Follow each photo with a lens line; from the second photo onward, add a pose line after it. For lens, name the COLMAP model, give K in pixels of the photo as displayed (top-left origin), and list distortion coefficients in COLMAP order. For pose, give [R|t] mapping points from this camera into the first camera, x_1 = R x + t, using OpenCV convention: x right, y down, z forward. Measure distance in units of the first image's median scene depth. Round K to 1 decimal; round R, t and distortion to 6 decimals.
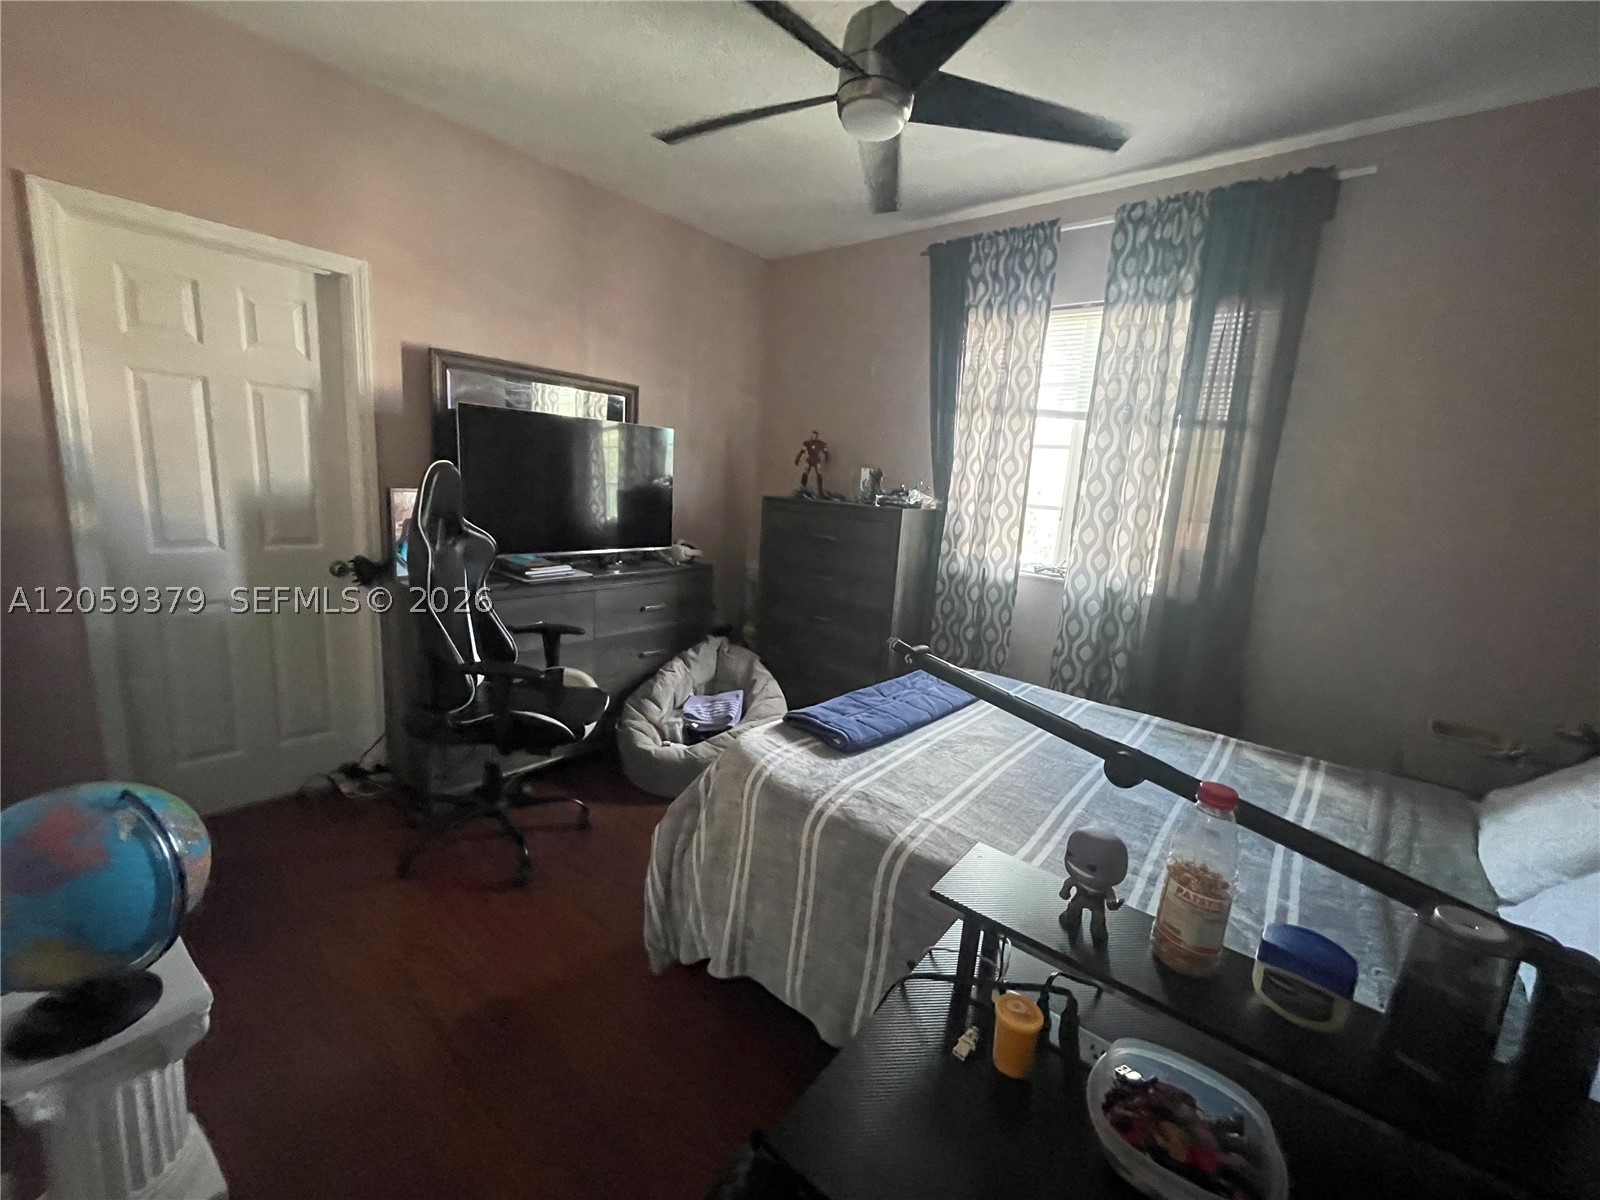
lens RADIAL K [[647.7, 0, 795.4], [0, 647.7, 598.2], [0, 0, 1]] dist [0.001209, 0.000061]
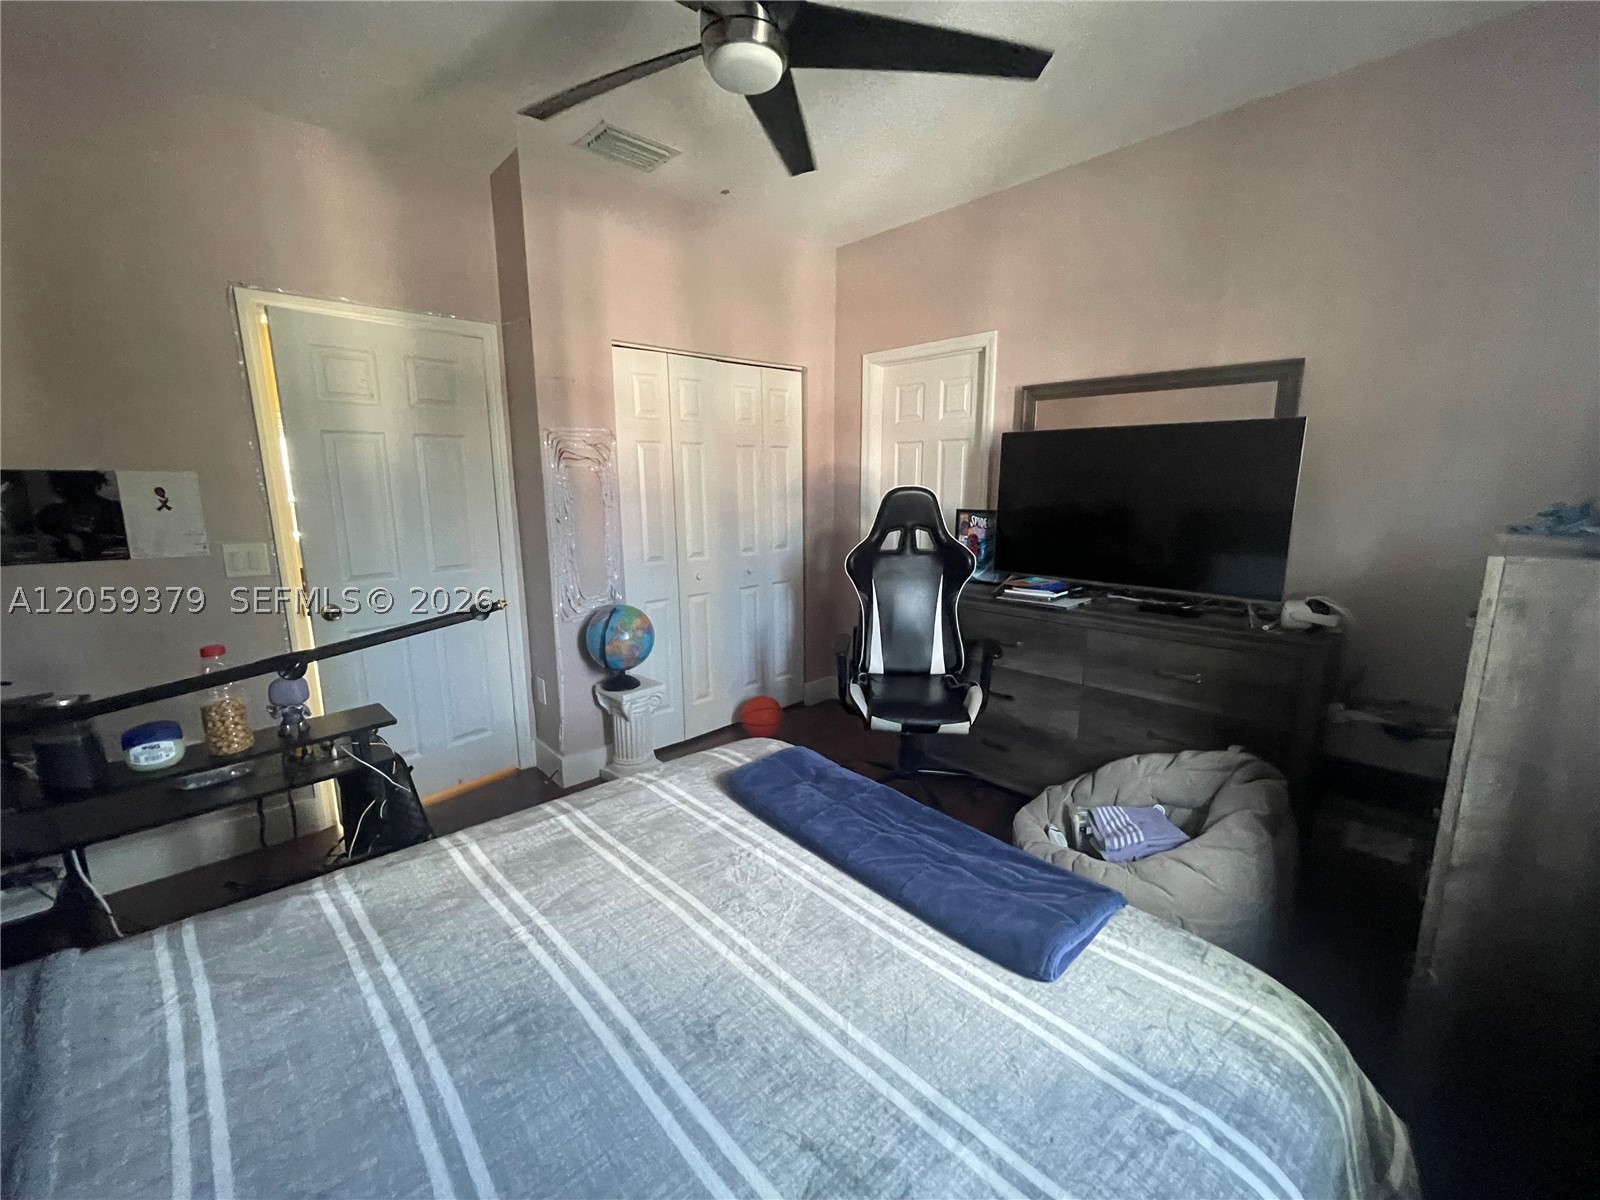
lens RADIAL K [[647.7, 0, 795.4], [0, 647.7, 598.2], [0, 0, 1]] dist [0.001209, 0.000061]
pose [[-0.112329, 0.127331, -0.985479, 0.701437], [-0.176931, 0.973345, 0.145931, -0.132025], [0.977792, 0.190754, -0.086806, 0.843899]]
